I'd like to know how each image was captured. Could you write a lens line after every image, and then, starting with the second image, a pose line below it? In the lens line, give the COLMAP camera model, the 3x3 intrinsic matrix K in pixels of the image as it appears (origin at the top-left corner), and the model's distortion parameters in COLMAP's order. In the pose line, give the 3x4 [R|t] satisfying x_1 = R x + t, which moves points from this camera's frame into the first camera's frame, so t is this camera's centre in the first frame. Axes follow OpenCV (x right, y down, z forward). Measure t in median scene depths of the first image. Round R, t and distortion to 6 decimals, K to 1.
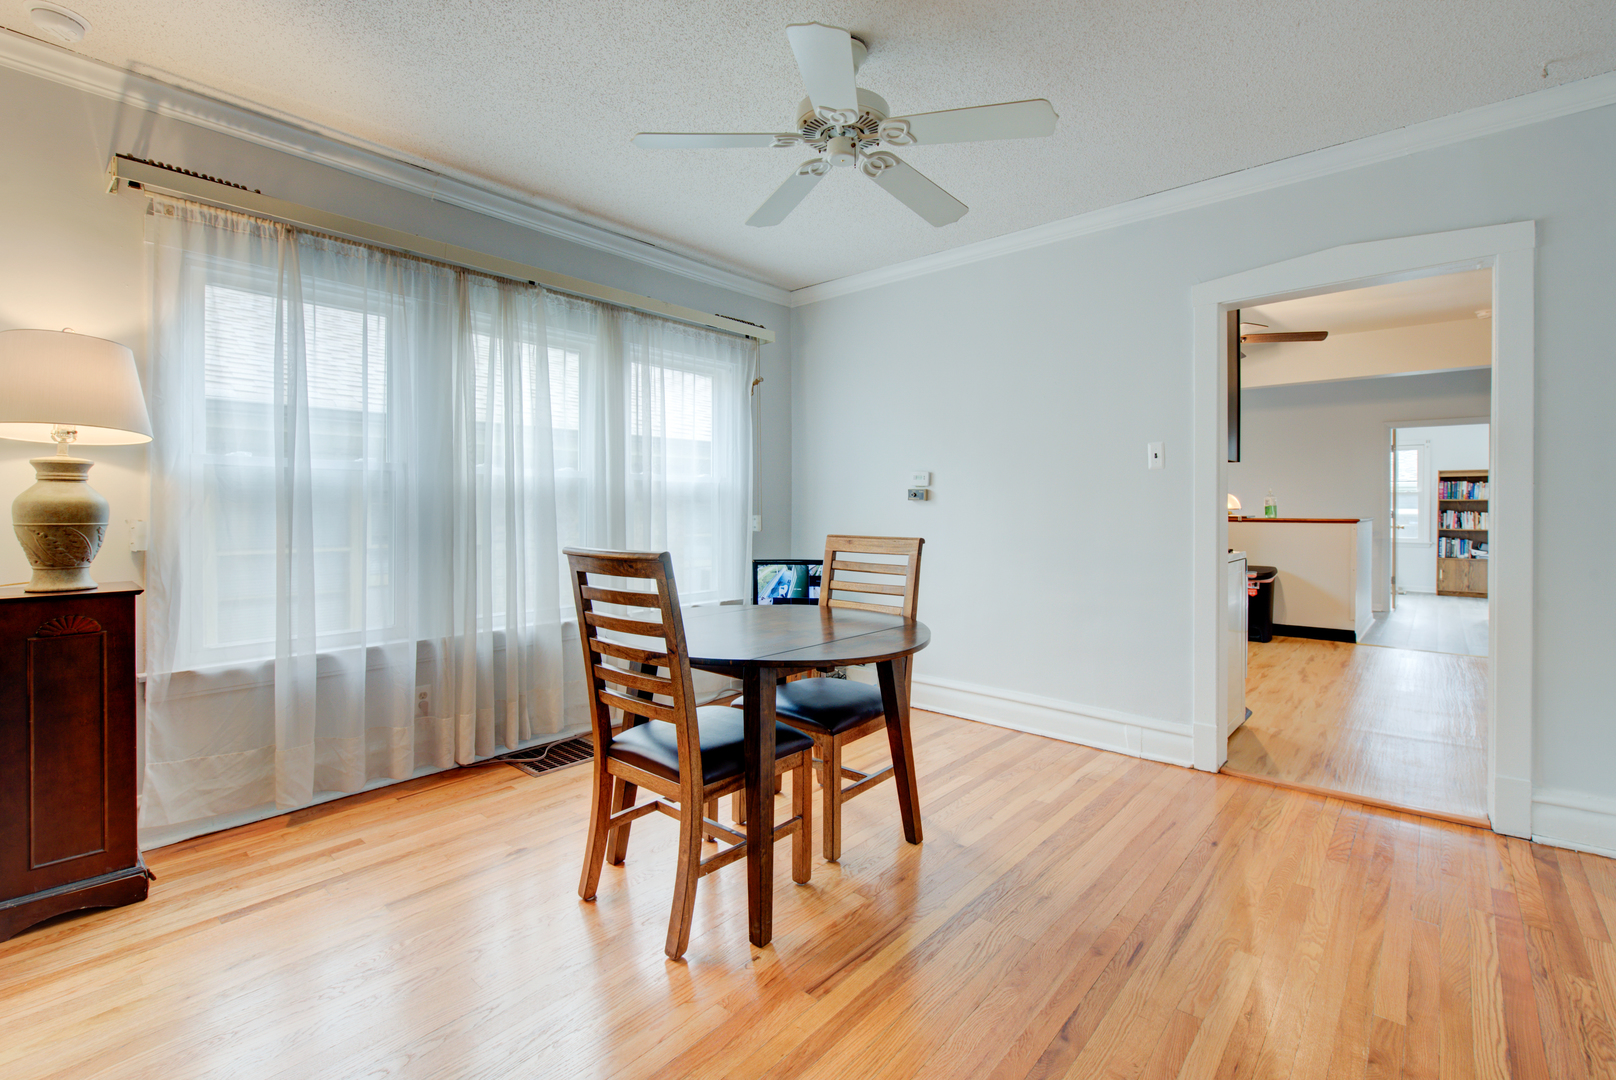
lens RADIAL K [[701.7, 0, 805.5], [0, 701.7, 510.2], [0, 0, 1]] dist [-0.001872, -0.000143]
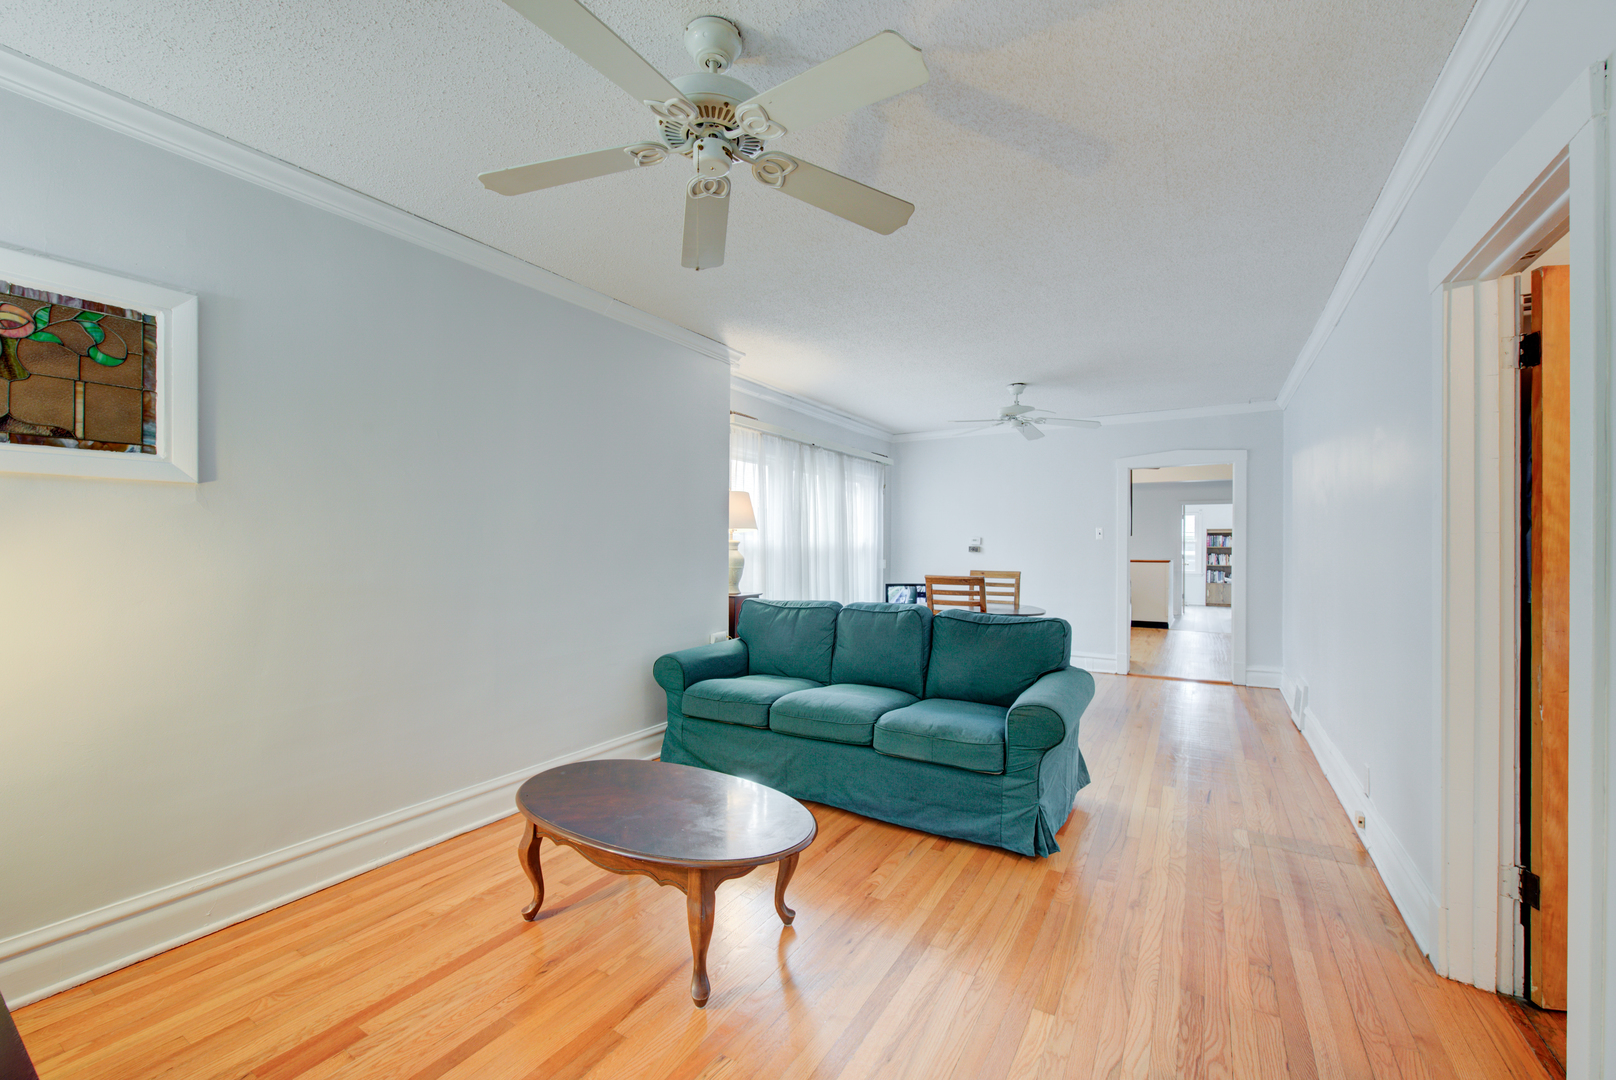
lens RADIAL K [[638.6, 0, 809.0], [0, 638.6, 538.0], [0, 0, 1]] dist [-0.005337, -0.000075]
pose [[0.983544, 0.004681, 0.180609, -0.284625], [-0.001926, 0.999879, -0.015423, -0.011762], [-0.180659, 0.014822, 0.983434, -0.302788]]
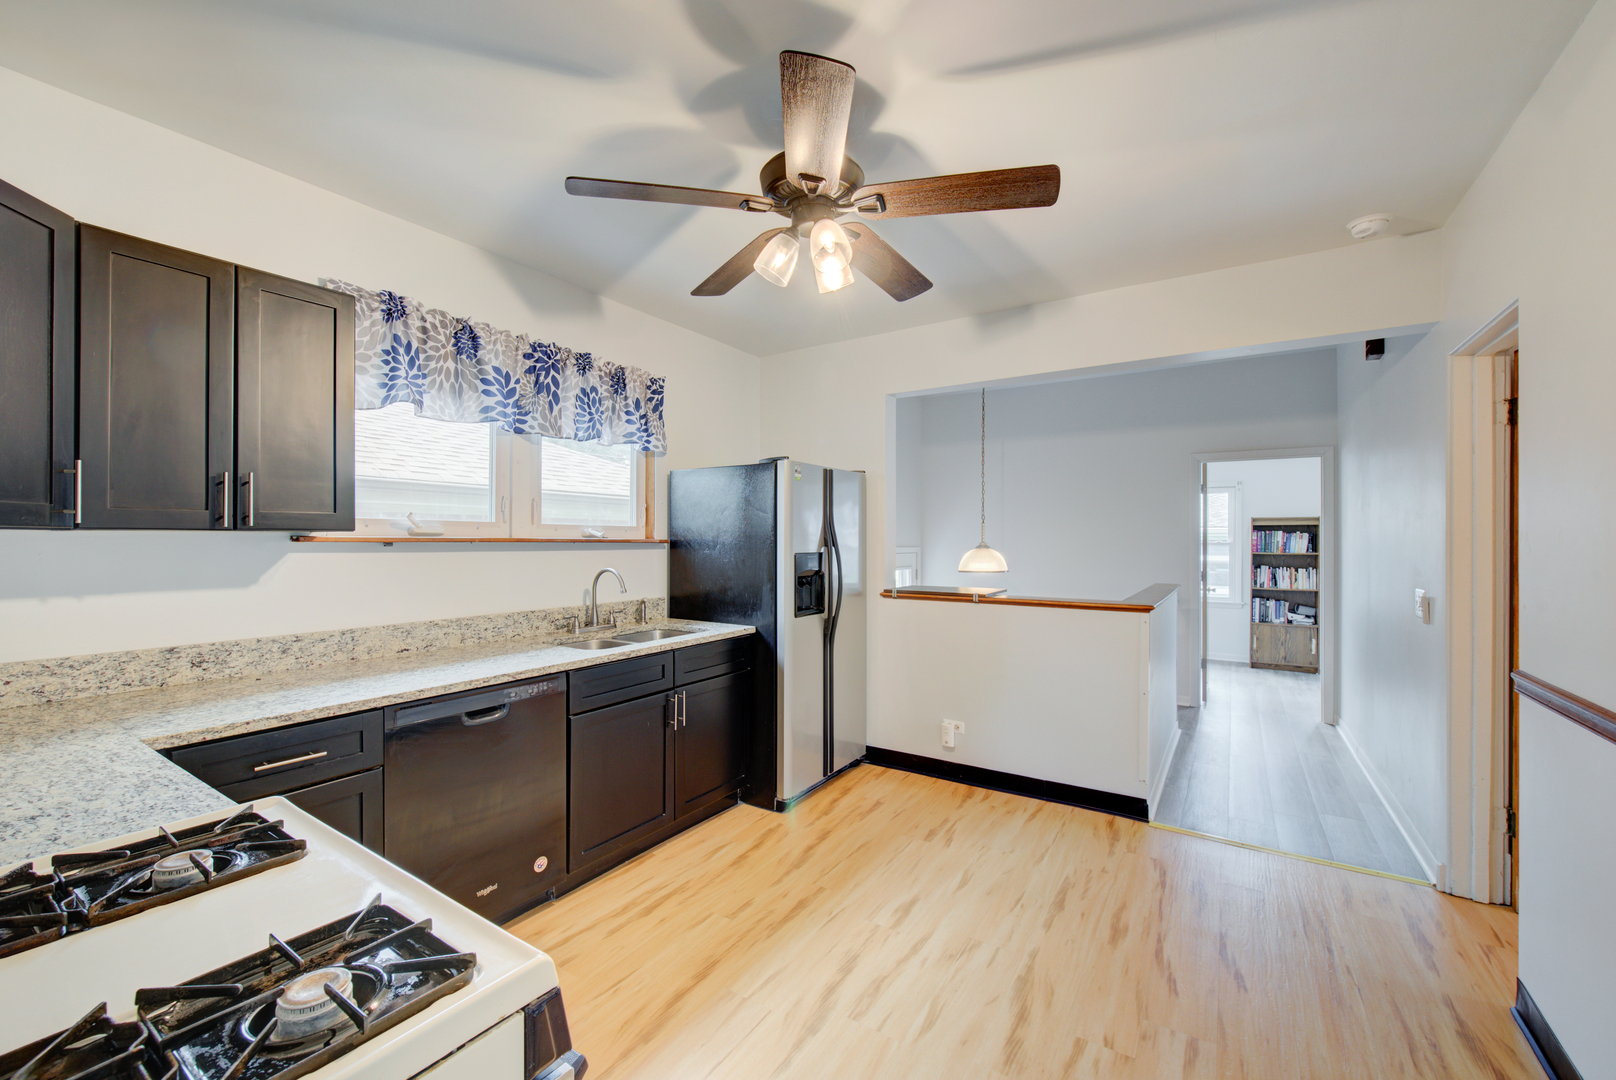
lens RADIAL K [[638.6, 0, 818.3], [0, 638.6, 542.7], [0, 0, 1]] dist [-0.005337, -0.000075]
pose [[0.987955, 0.004483, 0.154679, 0.296360], [-0.003203, 0.999959, -0.008521, -0.020013], [-0.154711, 0.007923, 0.987928, 0.354652]]
